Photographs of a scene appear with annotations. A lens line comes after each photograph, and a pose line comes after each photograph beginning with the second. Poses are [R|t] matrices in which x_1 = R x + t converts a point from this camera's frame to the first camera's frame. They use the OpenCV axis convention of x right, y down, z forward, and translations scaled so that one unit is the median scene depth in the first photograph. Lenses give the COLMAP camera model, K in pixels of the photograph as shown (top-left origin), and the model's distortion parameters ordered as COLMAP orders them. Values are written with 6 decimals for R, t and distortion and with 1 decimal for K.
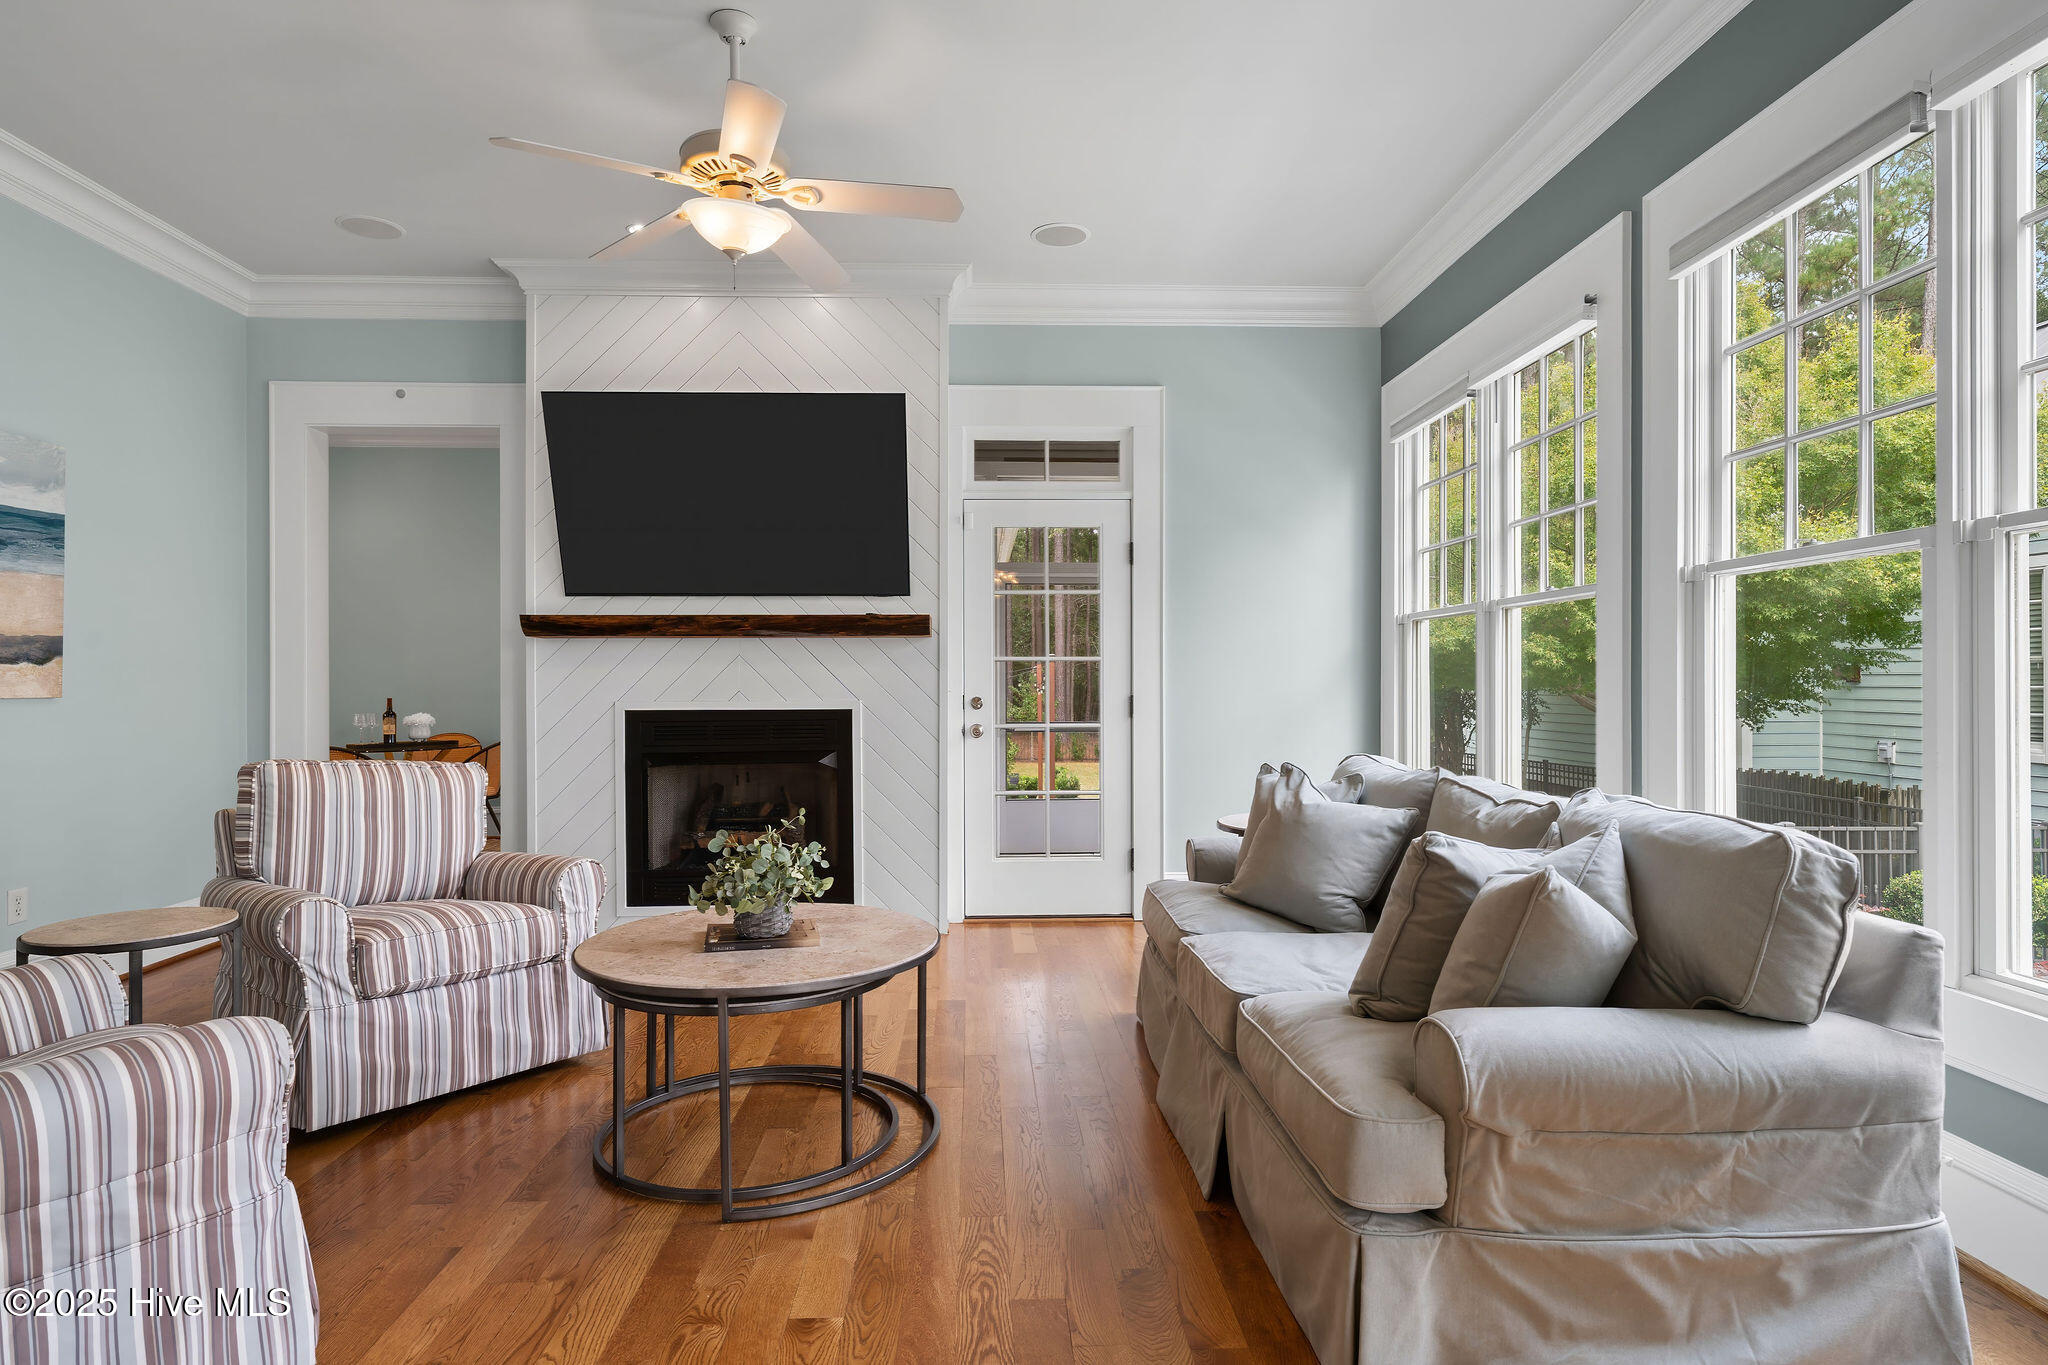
lens RADIAL K [[1095.1, 0, 1011.2], [0, 1095.1, 686.3], [0, 0, 1]] dist [0.001087, -0.000347]
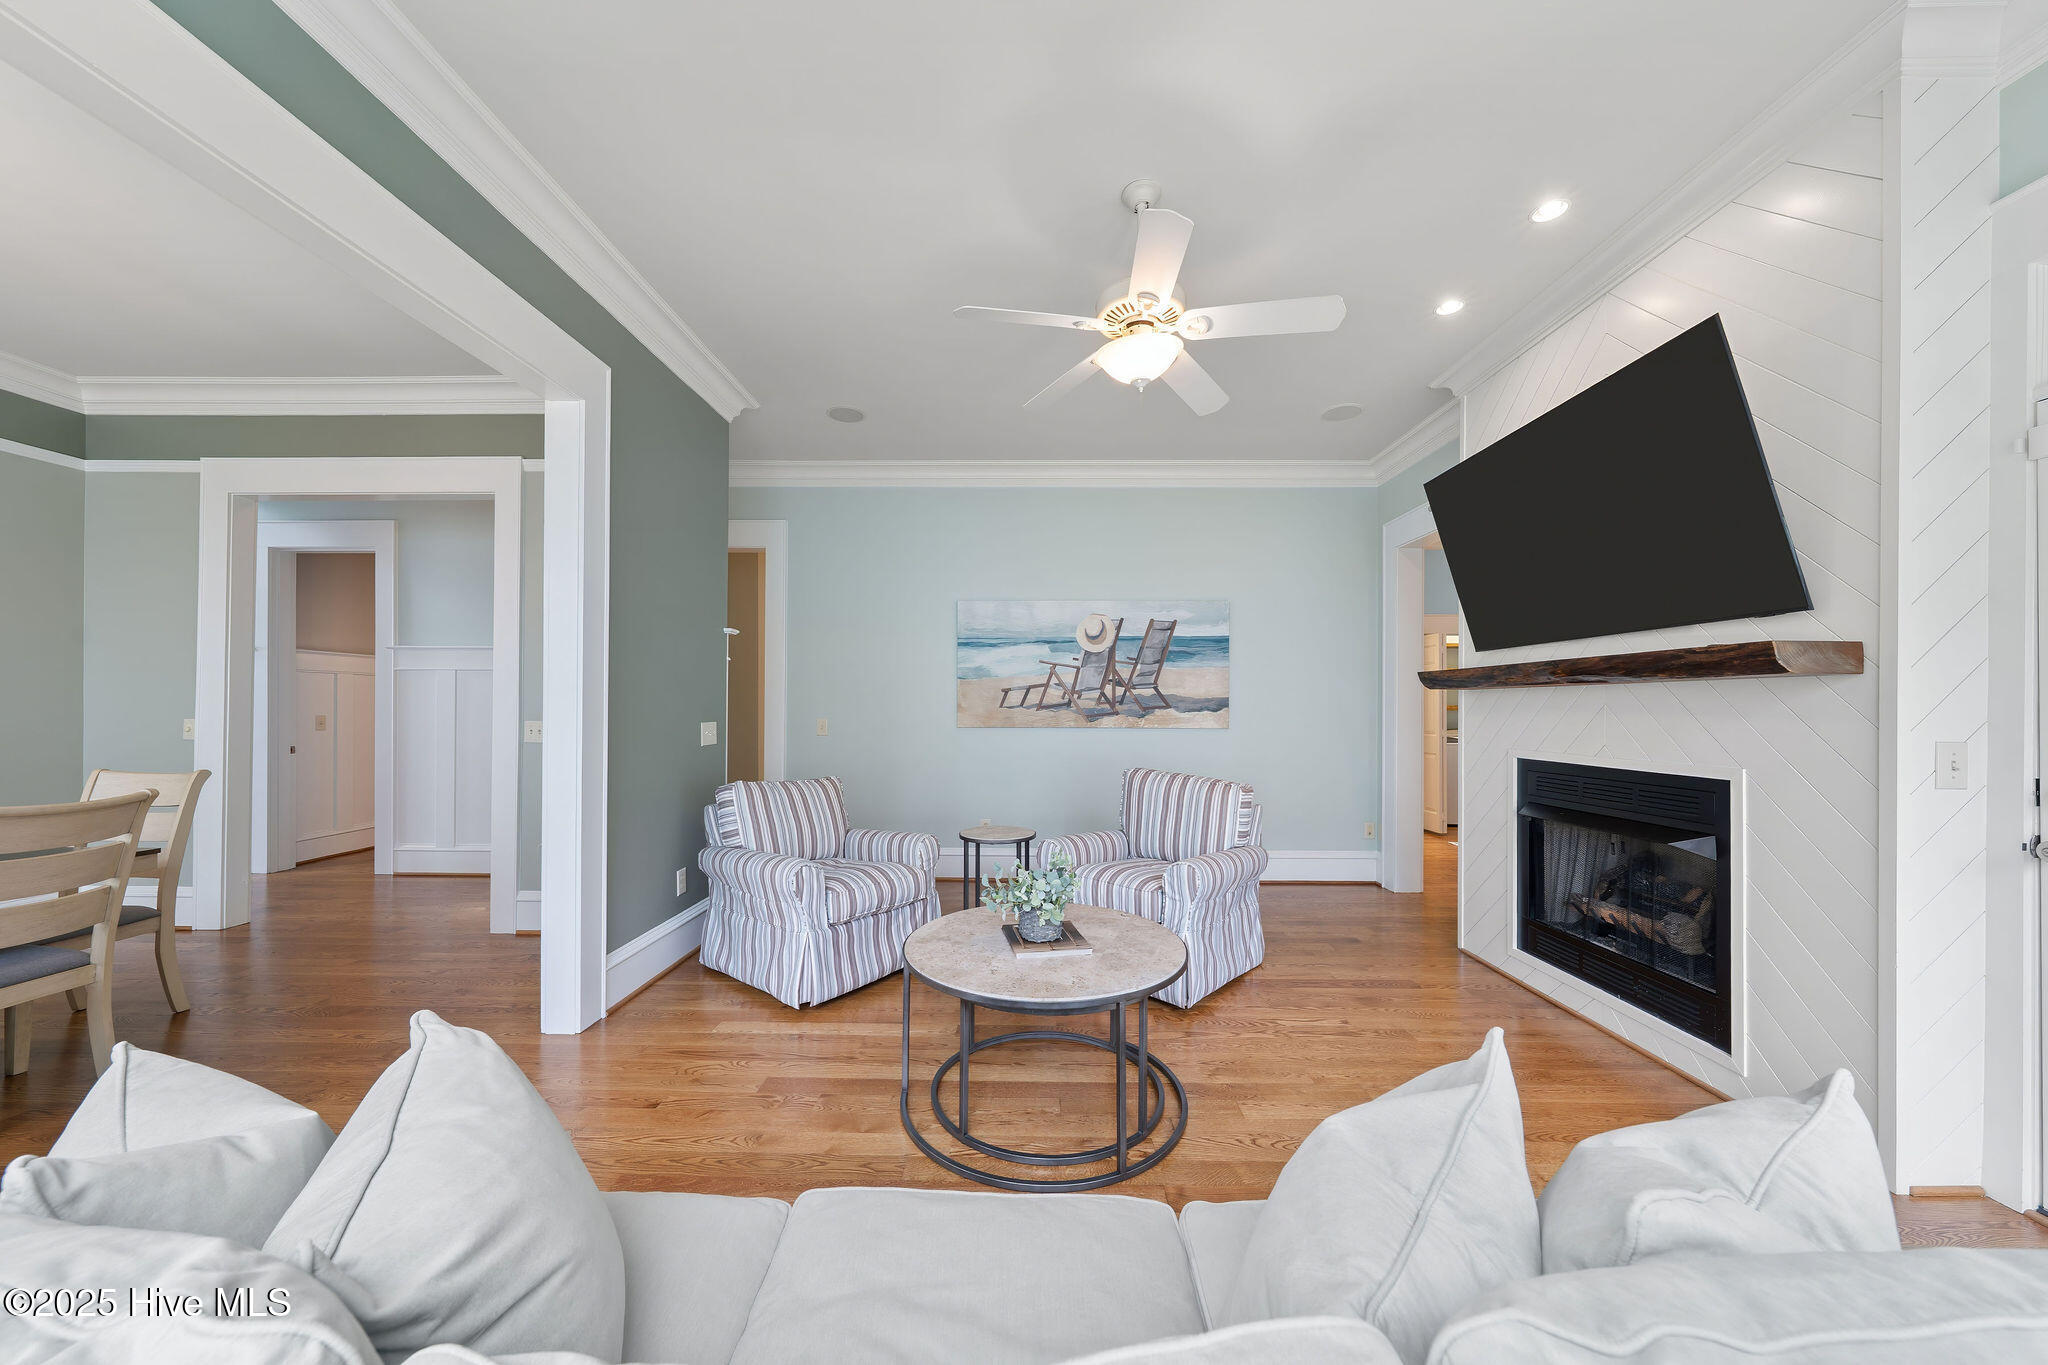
lens RADIAL K [[703.3, 0, 1027.9], [0, 703.3, 697.3], [0, 0, 1]] dist [0.001658, -0.000632]
pose [[-0.045343, -0.010513, -0.998916, 0.411052], [-0.007616, 0.999919, -0.010178, -0.030376], [0.998942, 0.007146, -0.045420, 0.701661]]
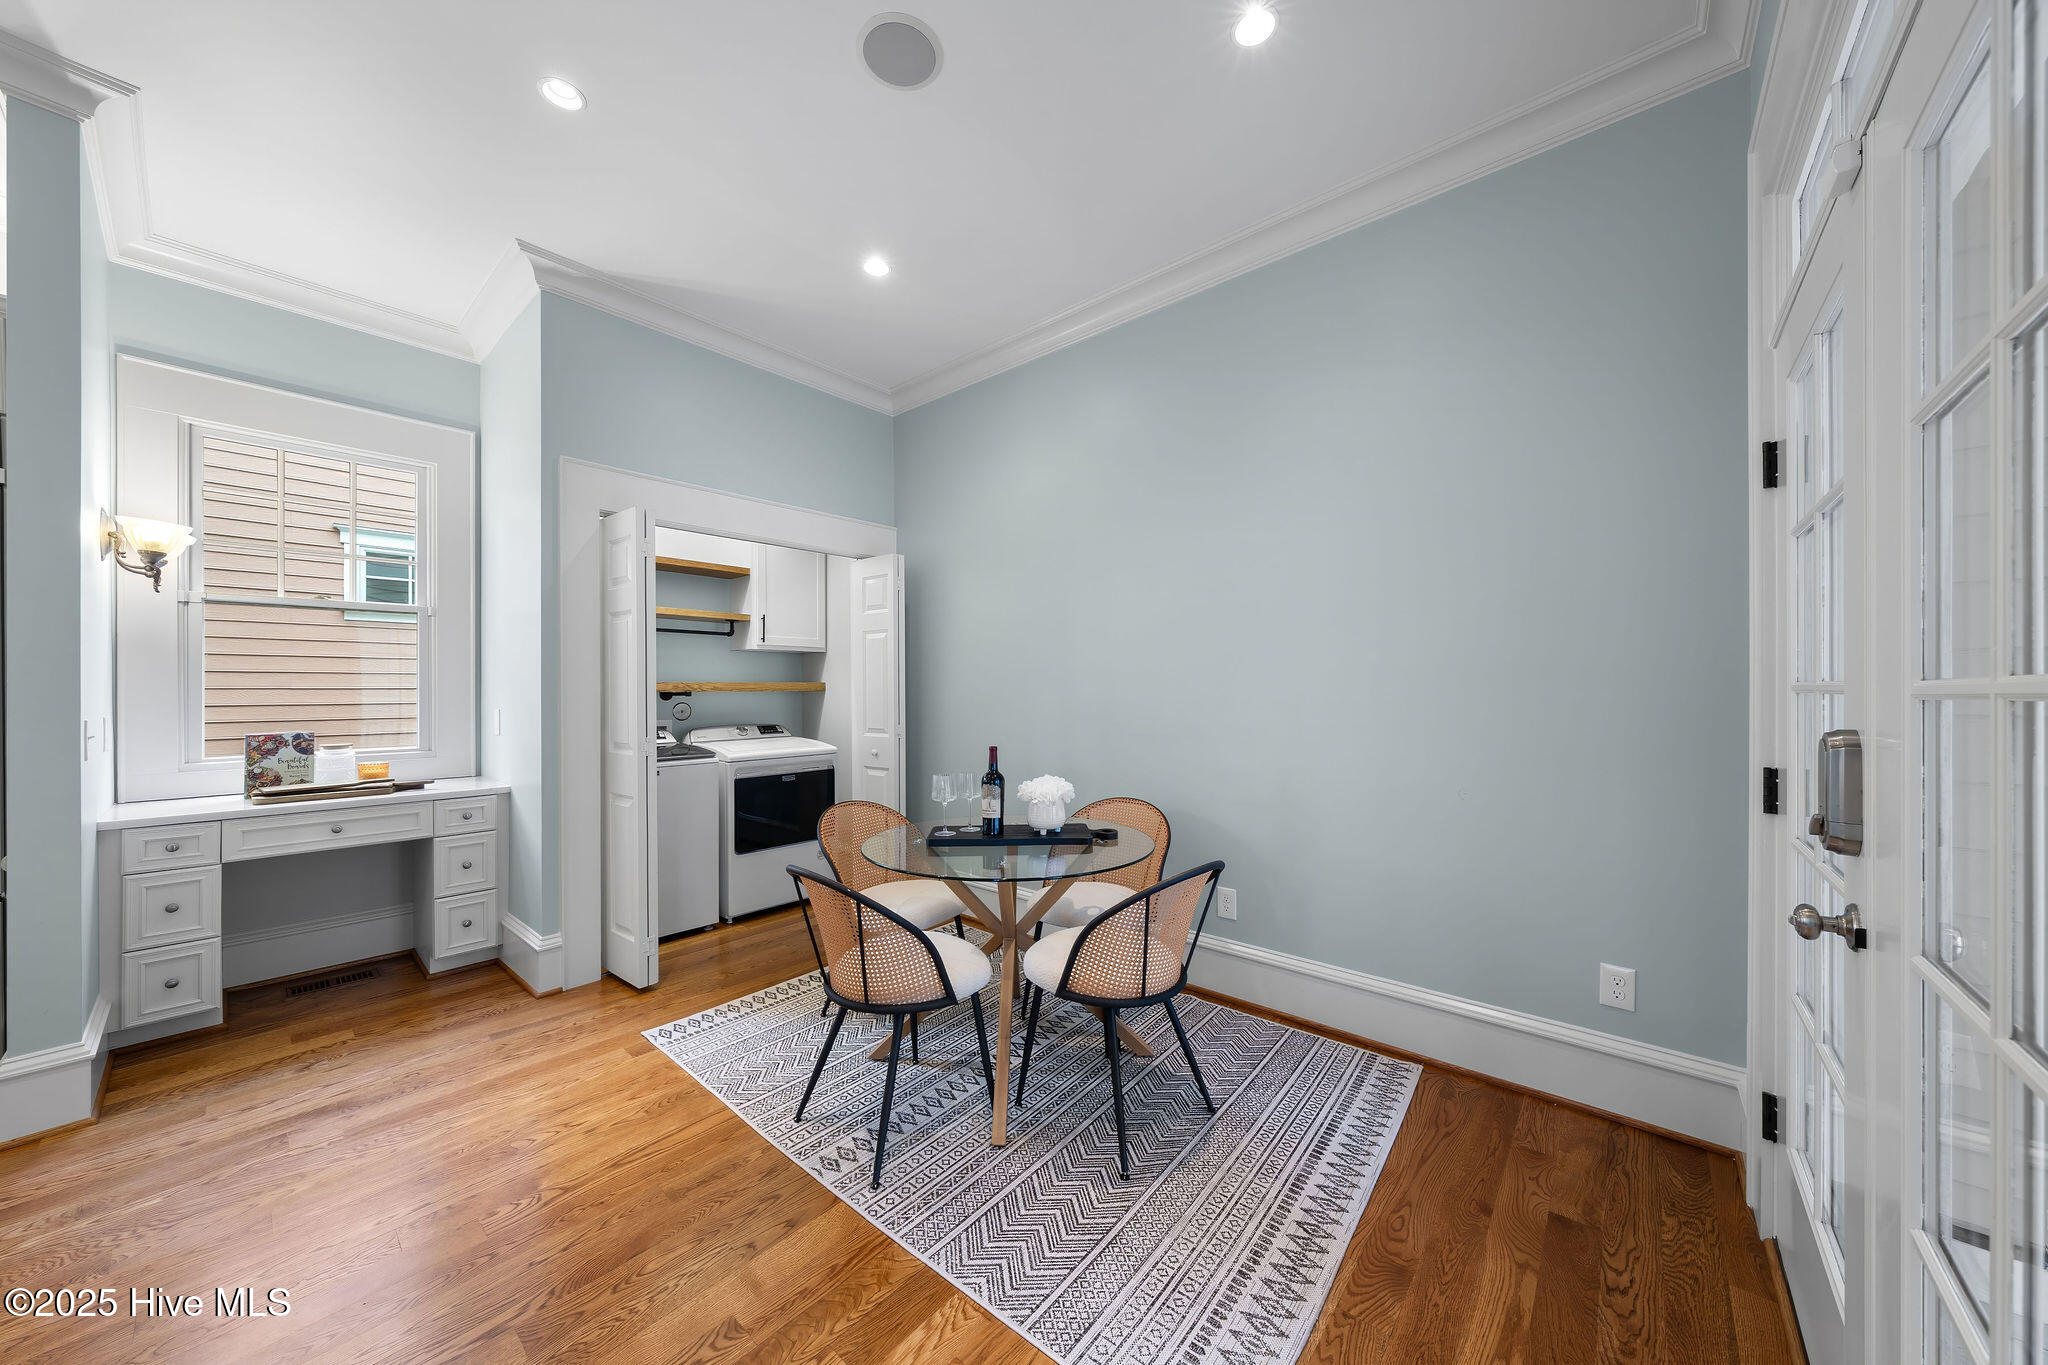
lens RADIAL K [[703.3, 0, 1026.9], [0, 703.3, 688.6], [0, 0, 1]] dist [0.001658, -0.000632]
pose [[0.734781, 0.000099, -0.678304, -0.546832], [-0.004681, 0.999977, -0.004925, -0.027150], [0.678288, 0.006794, 0.734765, 1.280098]]
